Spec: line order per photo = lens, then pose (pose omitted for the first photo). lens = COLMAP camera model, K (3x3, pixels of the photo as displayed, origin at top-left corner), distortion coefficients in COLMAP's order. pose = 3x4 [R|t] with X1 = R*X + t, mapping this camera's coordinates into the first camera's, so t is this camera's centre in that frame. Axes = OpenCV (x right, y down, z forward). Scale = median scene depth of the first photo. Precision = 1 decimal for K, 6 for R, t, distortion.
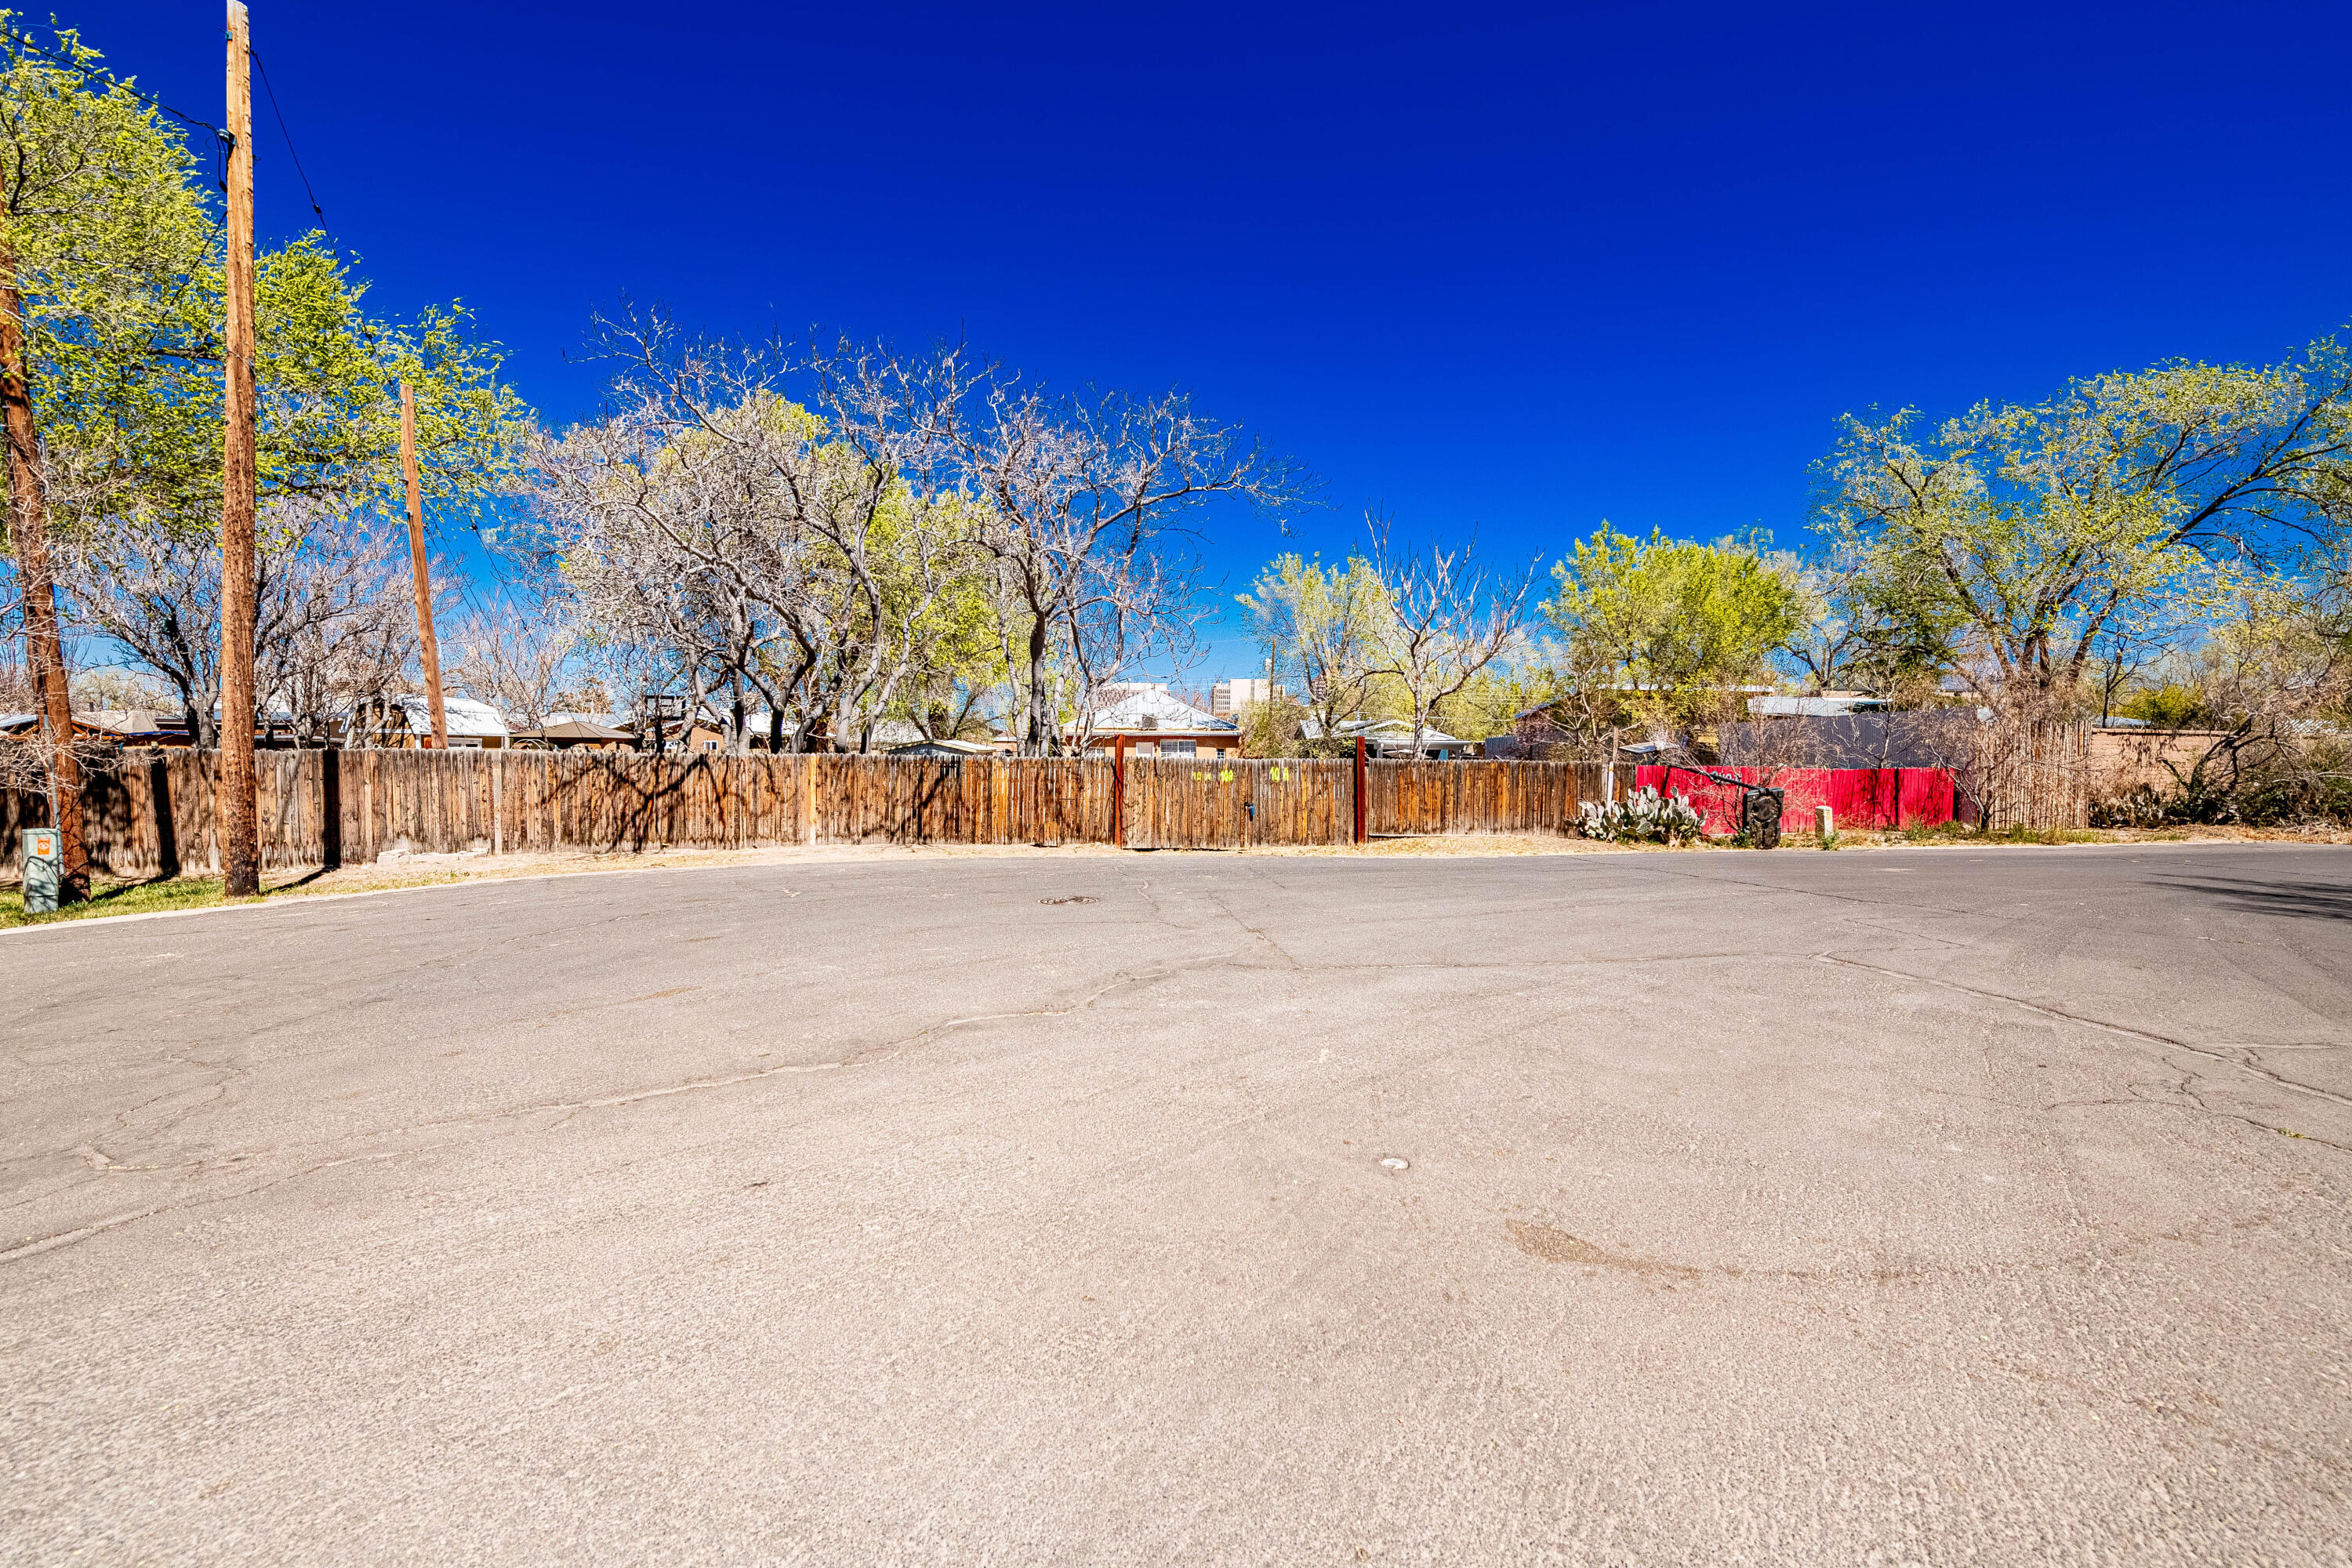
lens RADIAL K [[942.4, 0, 1167.3], [0, 942.4, 779.6], [0, 0, 1]] dist [-0.000618, -0.000110]
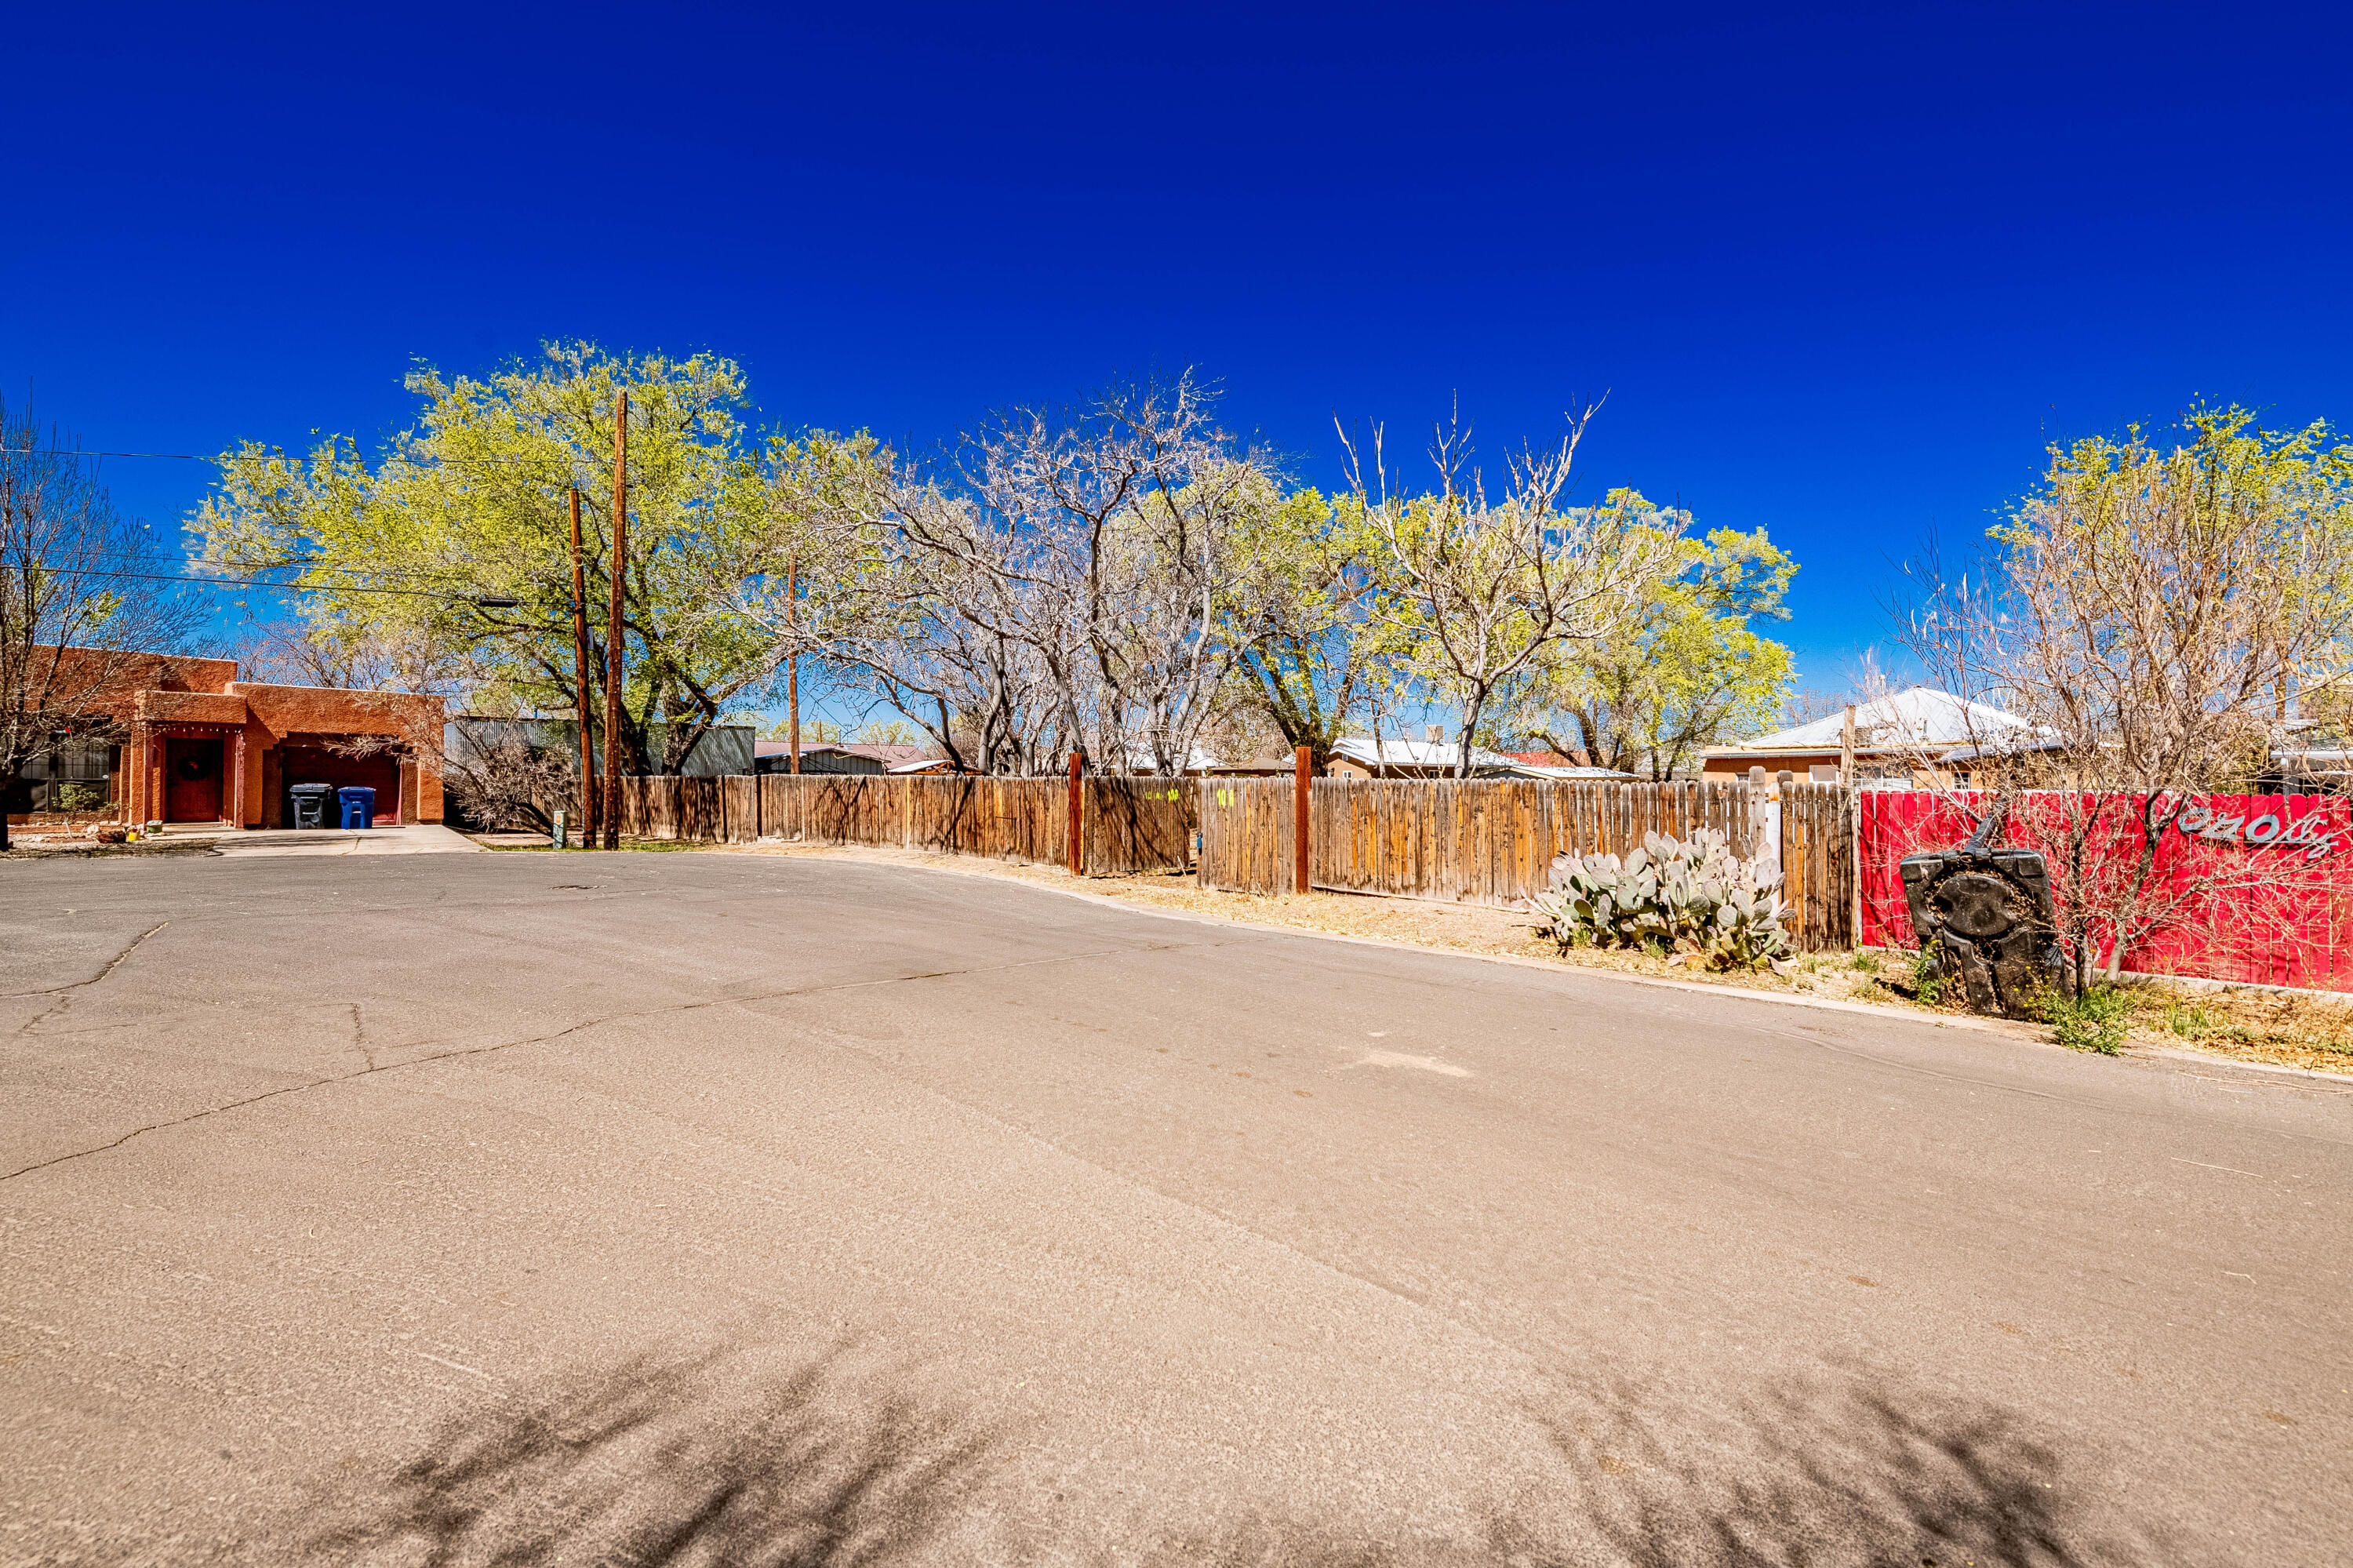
lens RADIAL K [[942.8, 0, 1167.8], [0, 942.8, 779.6], [0, 0, 1]] dist [-0.000618, -0.000110]
pose [[0.603203, -0.001106, -0.797587, 0.712076], [-0.024621, 0.999497, -0.020006, -0.003885], [0.797208, 0.031705, 0.602872, 0.485883]]
